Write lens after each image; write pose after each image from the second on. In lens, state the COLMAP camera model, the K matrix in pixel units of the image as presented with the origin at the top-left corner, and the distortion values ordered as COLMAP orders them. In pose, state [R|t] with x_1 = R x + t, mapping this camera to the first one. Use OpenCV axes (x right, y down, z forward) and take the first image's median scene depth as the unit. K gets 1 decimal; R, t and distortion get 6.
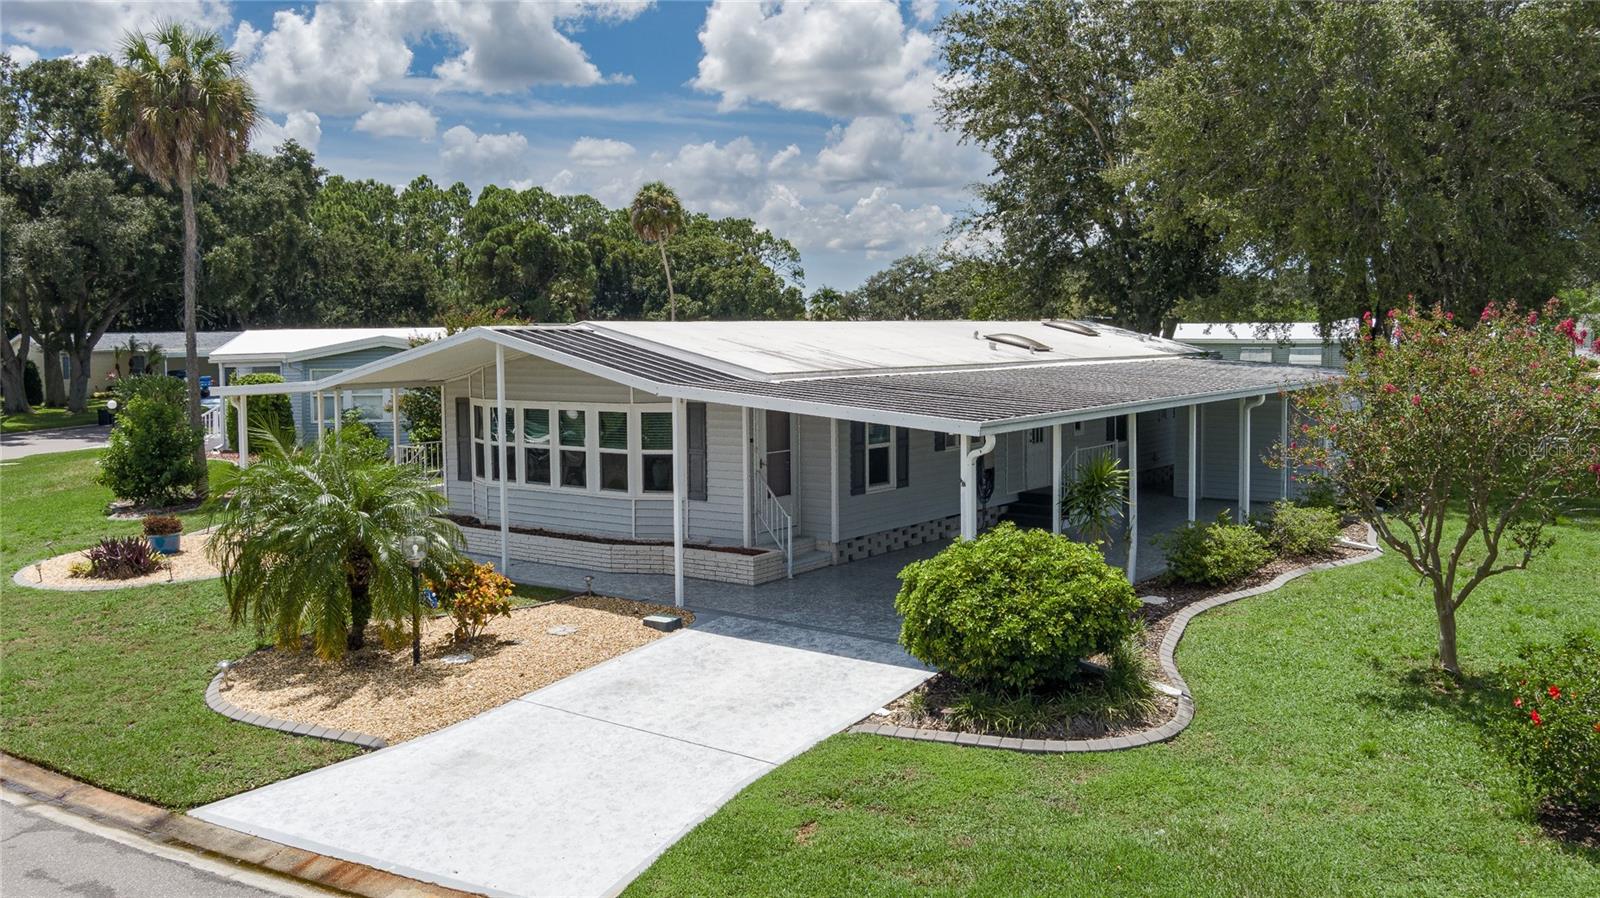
lens RADIAL K [[1280.0, 0, 809.2], [0, 1280.0, 388.8], [0, 0, 1]] dist [-0.037521, 0.004926]
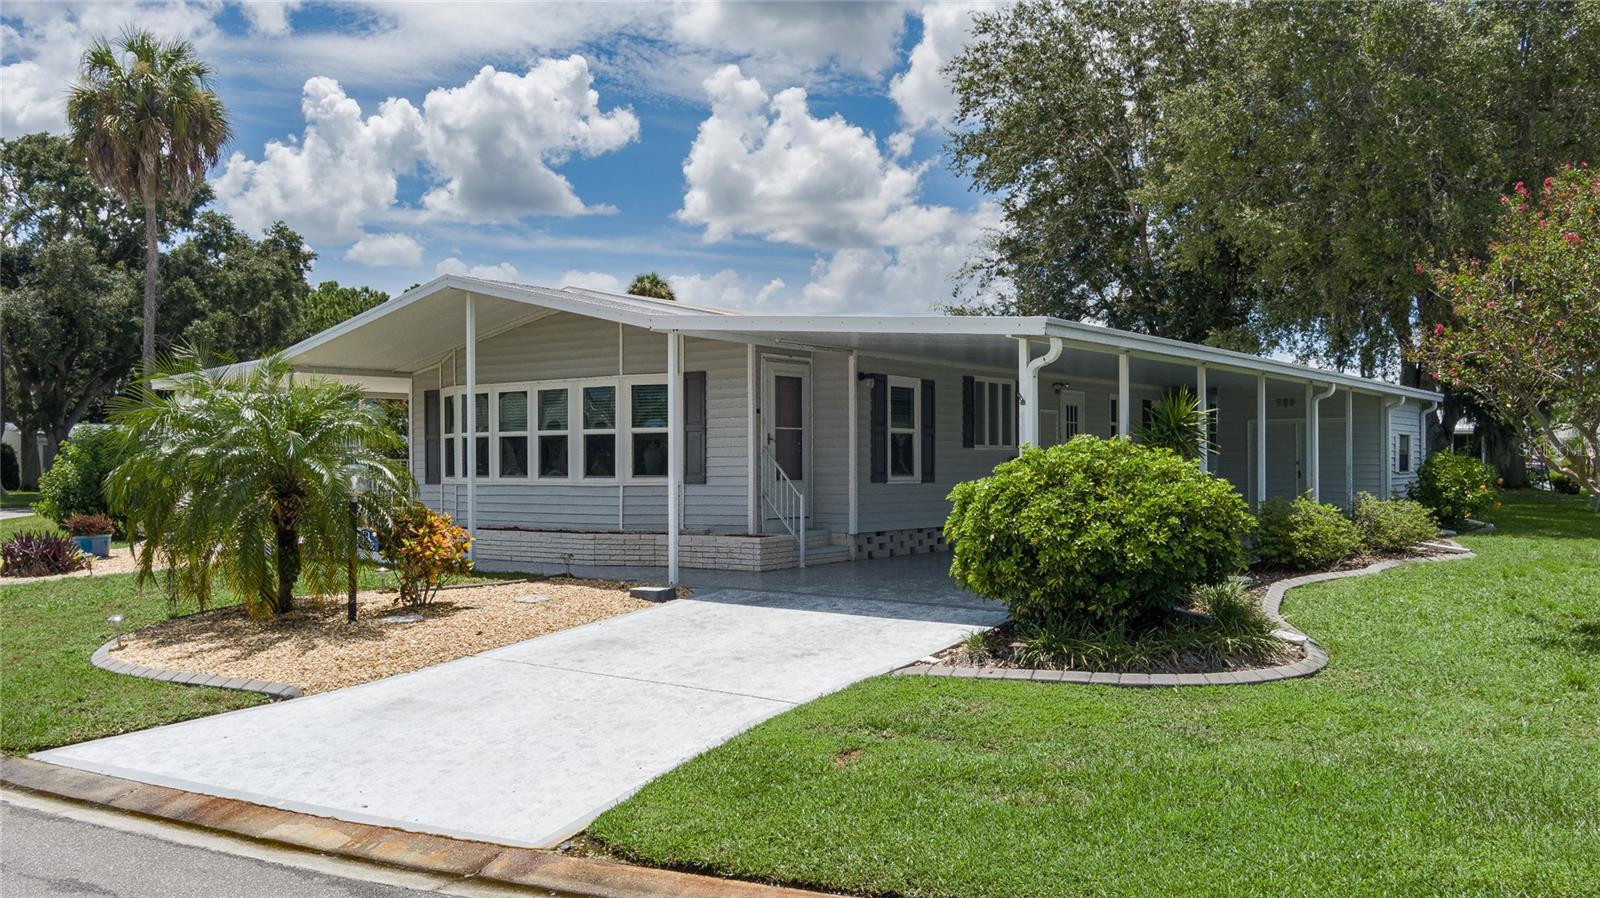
lens RADIAL K [[1271.2, 0, 800.0], [0, 1271.2, 449.0], [0, 0, 1]] dist [-0.044053, 0.013257]
pose [[0.999977, 0.006794, -0.000752, -0.020802], [-0.006824, 0.998618, -0.052112, 0.144472], [0.000397, 0.052116, 0.998641, 0.183370]]
